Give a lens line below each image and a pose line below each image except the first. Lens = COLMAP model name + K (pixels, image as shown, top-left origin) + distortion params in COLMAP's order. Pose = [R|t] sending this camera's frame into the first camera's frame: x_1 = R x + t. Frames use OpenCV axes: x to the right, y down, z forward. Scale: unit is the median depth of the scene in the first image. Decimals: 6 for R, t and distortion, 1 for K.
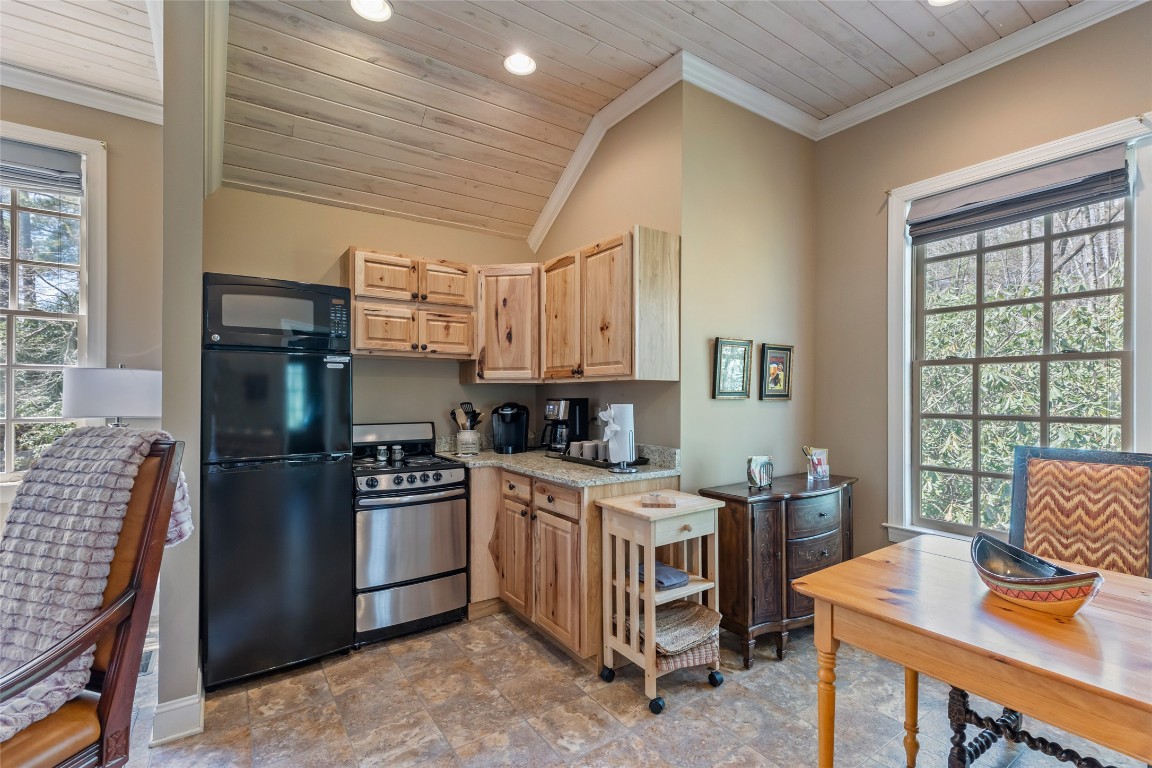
lens RADIAL K [[519.6, 0, 575.1], [0, 519.6, 395.7], [0, 0, 1]] dist [0.009049, -0.001498]
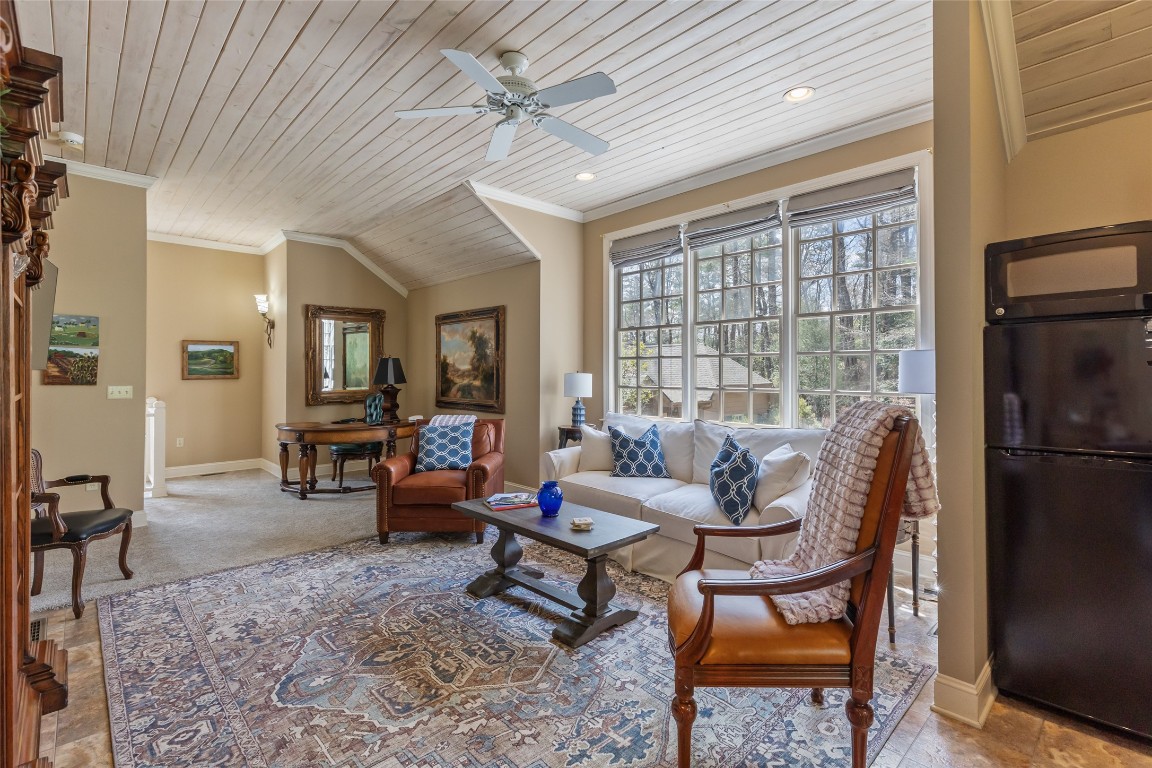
lens RADIAL K [[519.6, 0, 593.9], [0, 519.6, 367.0], [0, 0, 1]] dist [0.009049, -0.001498]
pose [[0.173878, -0.014995, -0.984653, 0.096357], [0.003569, 0.999887, -0.014597, -0.001720], [0.984761, -0.000977, 0.173912, 0.128164]]
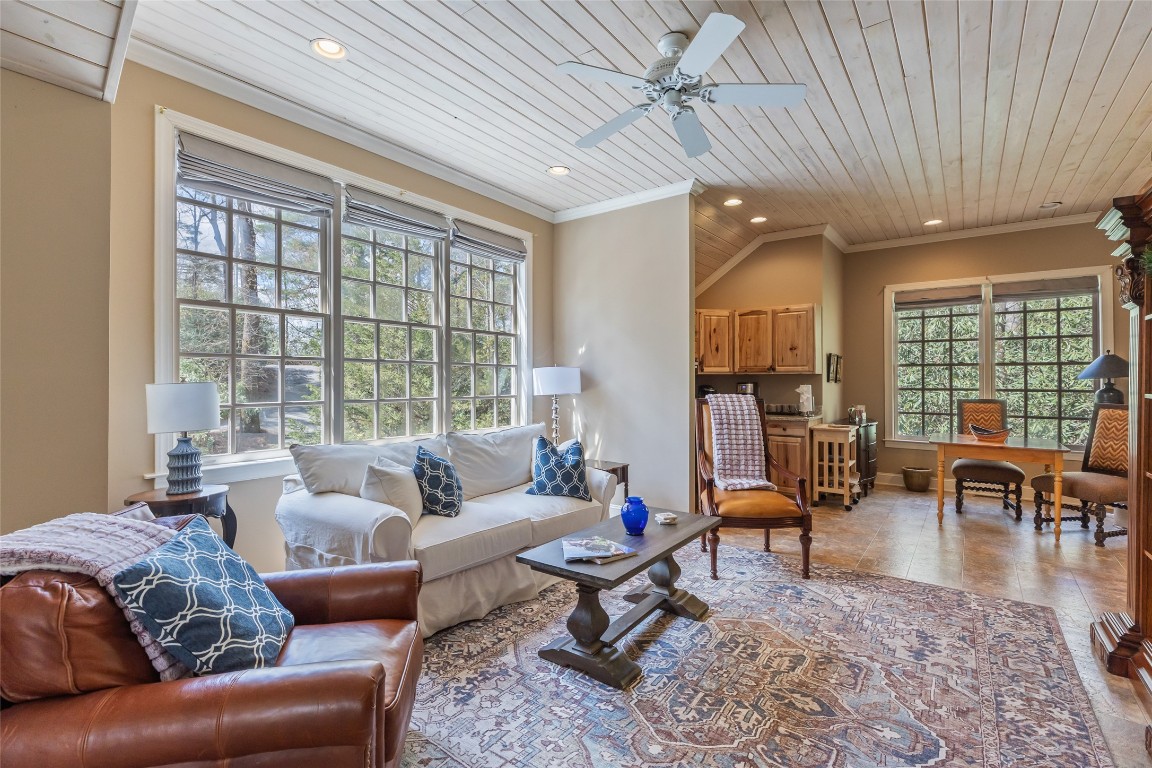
lens RADIAL K [[519.6, 0, 576.2], [0, 519.6, 378.4], [0, 0, 1]] dist [0.009049, -0.001498]
pose [[0.948560, -0.002704, 0.316585, -1.587351], [0.003466, 0.999992, -0.001845, -0.010150], [-0.316578, 0.002847, 0.948562, -0.789350]]
